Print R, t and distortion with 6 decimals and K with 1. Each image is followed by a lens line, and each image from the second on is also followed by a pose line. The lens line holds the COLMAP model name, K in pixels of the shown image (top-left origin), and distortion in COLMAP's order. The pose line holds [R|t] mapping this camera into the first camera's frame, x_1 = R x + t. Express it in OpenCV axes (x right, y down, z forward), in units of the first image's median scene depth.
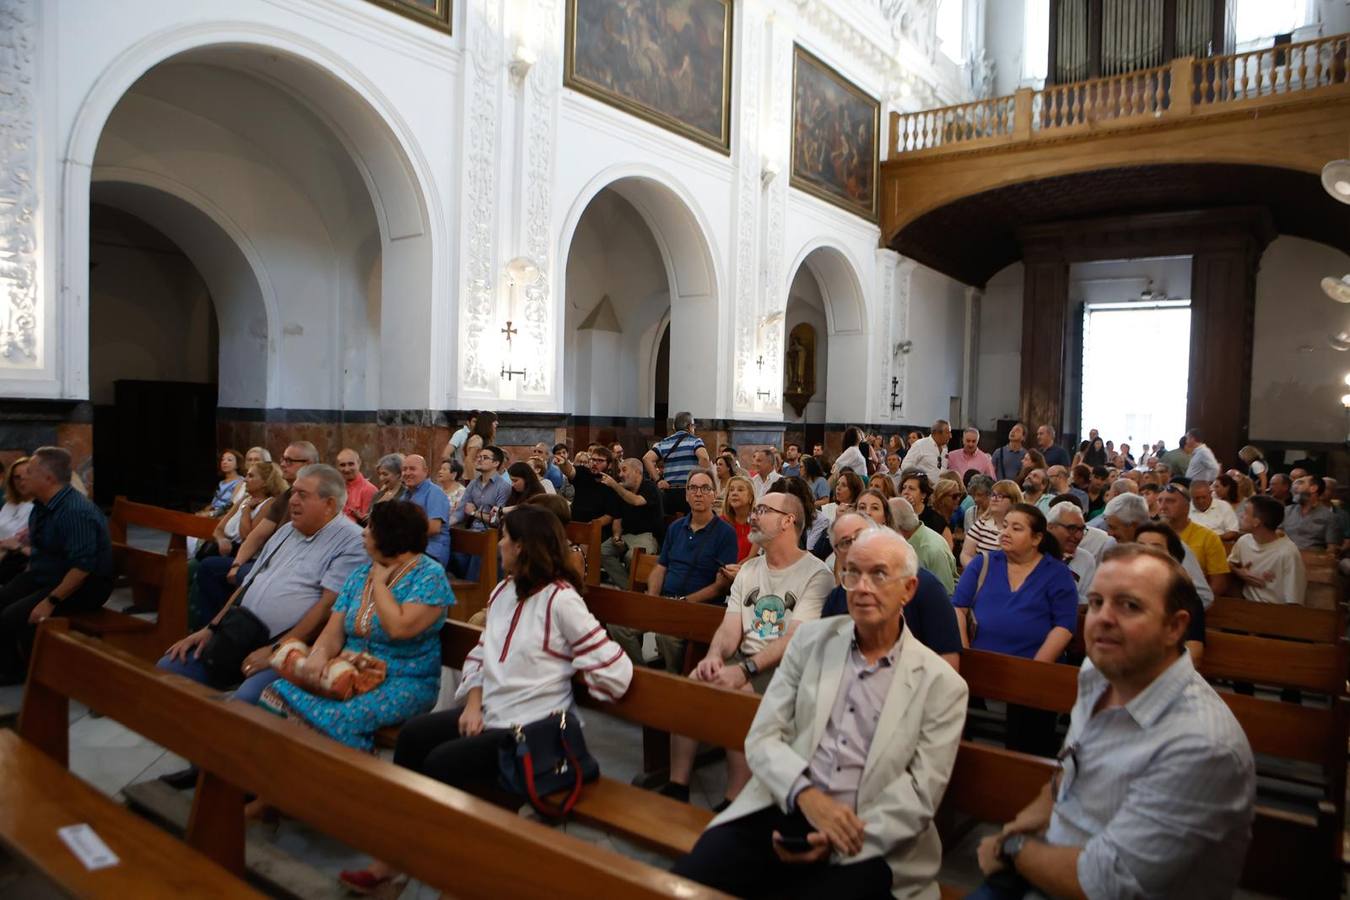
lens RADIAL K [[925.2, 0, 682.4], [0, 925.2, 471.6], [0, 0, 1]] dist [-0.111706, 0.075999]
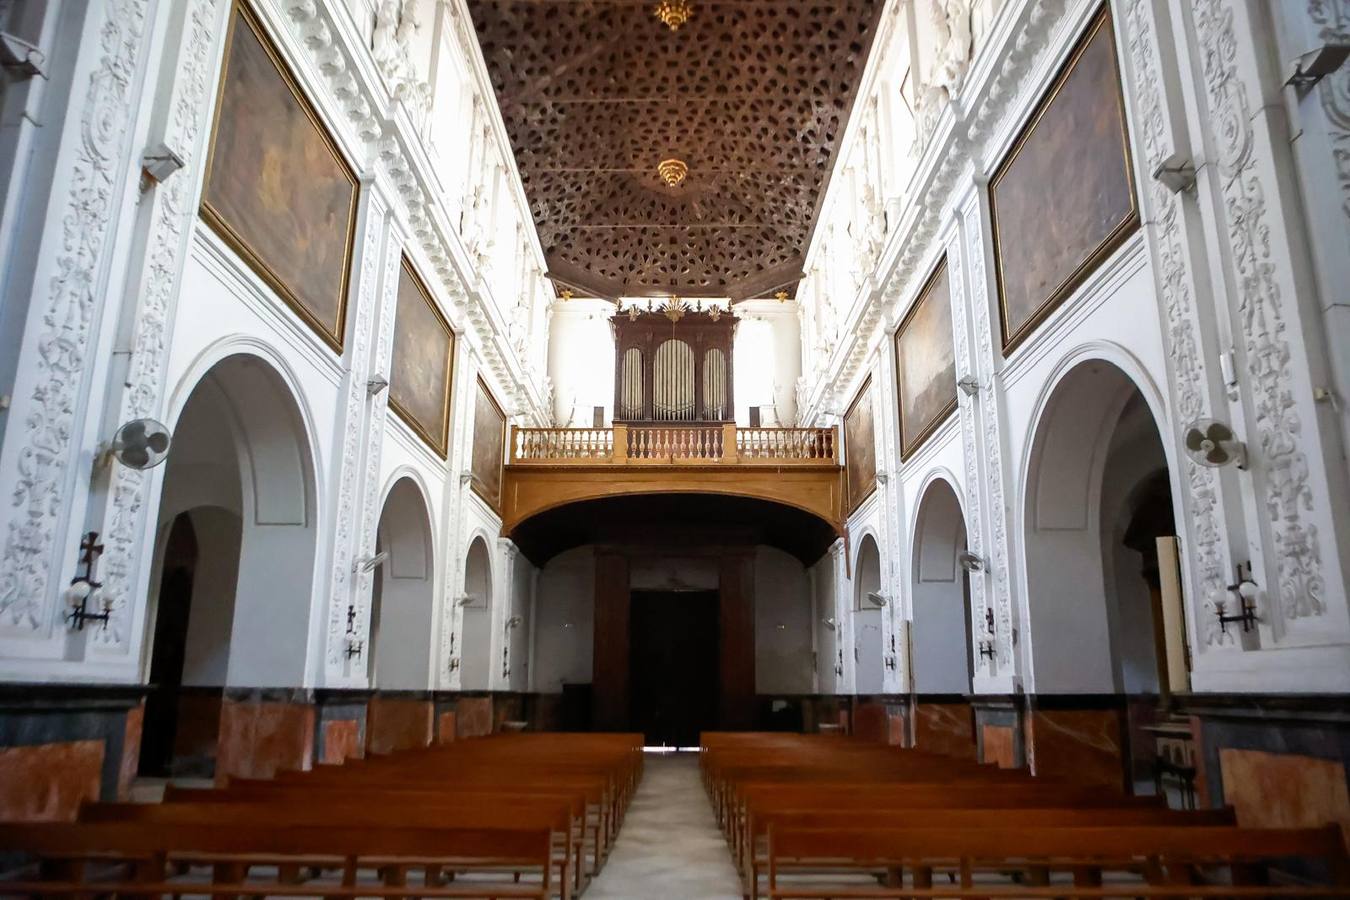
lens RADIAL K [[939.5, 0, 689.6], [0, 939.5, 459.4], [0, 0, 1]] dist [-0.105963, 0.058195]
pose [[0.790419, 0.122872, 0.600117, -0.405521], [0.051702, 0.962799, -0.265227, -0.011693], [-0.610381, 0.240668, 0.754661, -0.095662]]
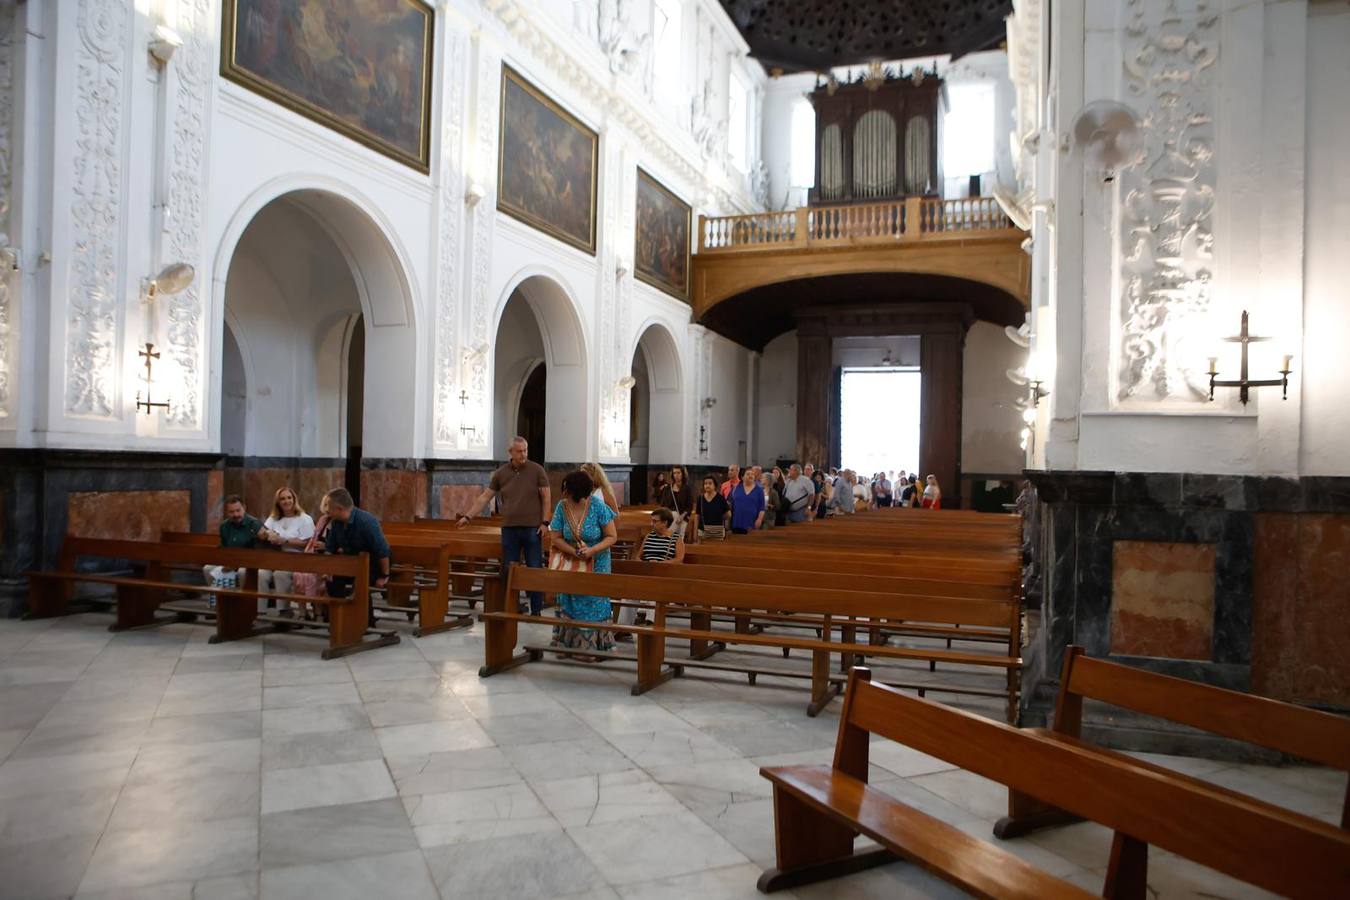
lens RADIAL K [[939.5, 0, 701.0], [0, 939.5, 476.1], [0, 0, 1]] dist [-0.105963, 0.058195]
pose [[0.955253, -0.011333, 0.295572, -0.189064], [0.022255, 0.999187, -0.033613, 0.008395], [-0.294951, 0.038687, 0.954729, -0.268246]]
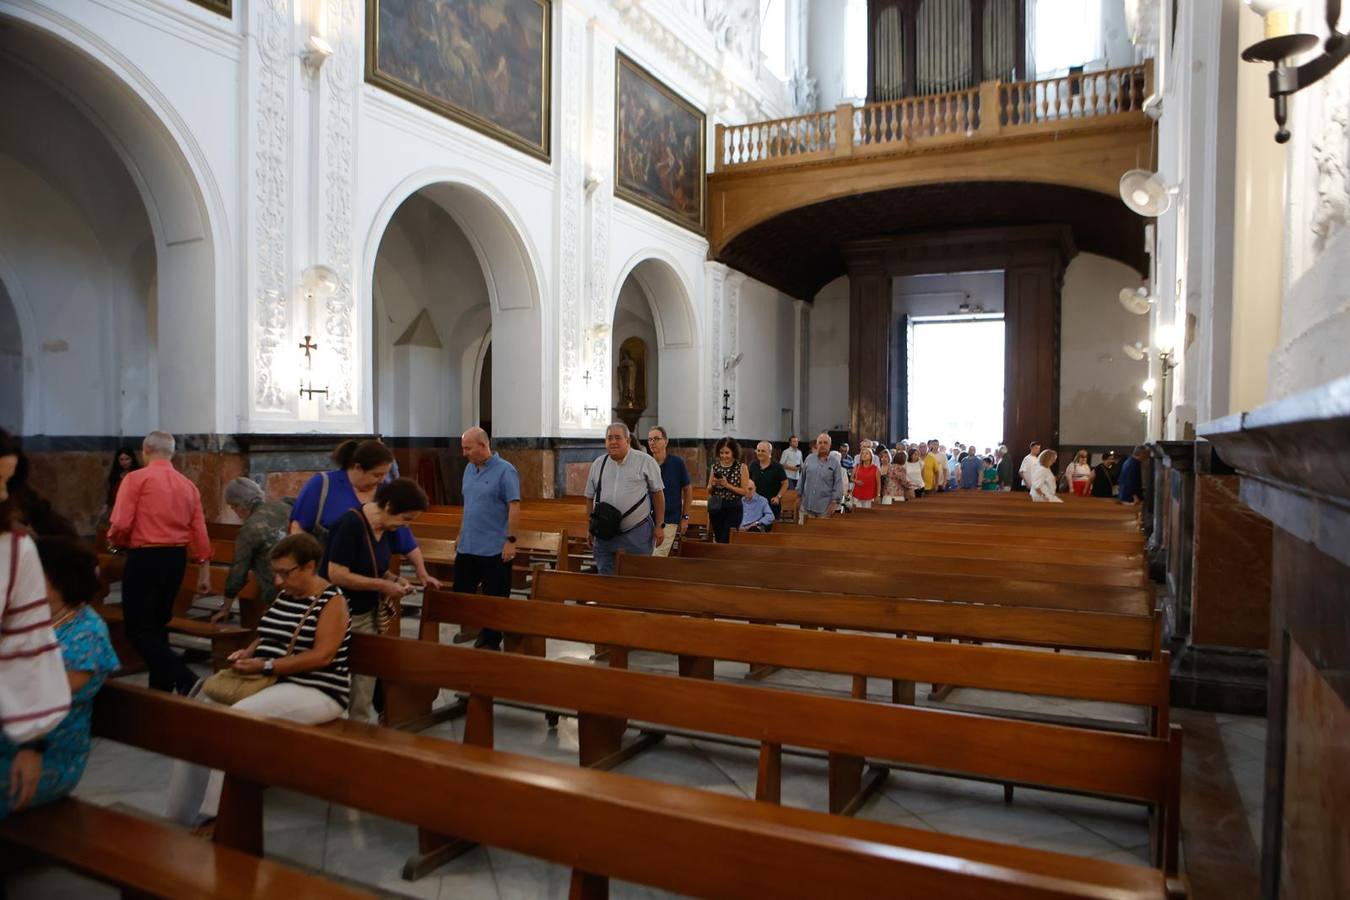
lens RADIAL K [[925.2, 0, 696.5], [0, 925.2, 481.1], [0, 0, 1]] dist [-0.111706, 0.075999]
pose [[0.982521, -0.028882, 0.183895, 0.016148], [0.030090, 0.999540, -0.003782, -0.002401], [-0.183702, 0.009249, 0.982939, 0.029576]]
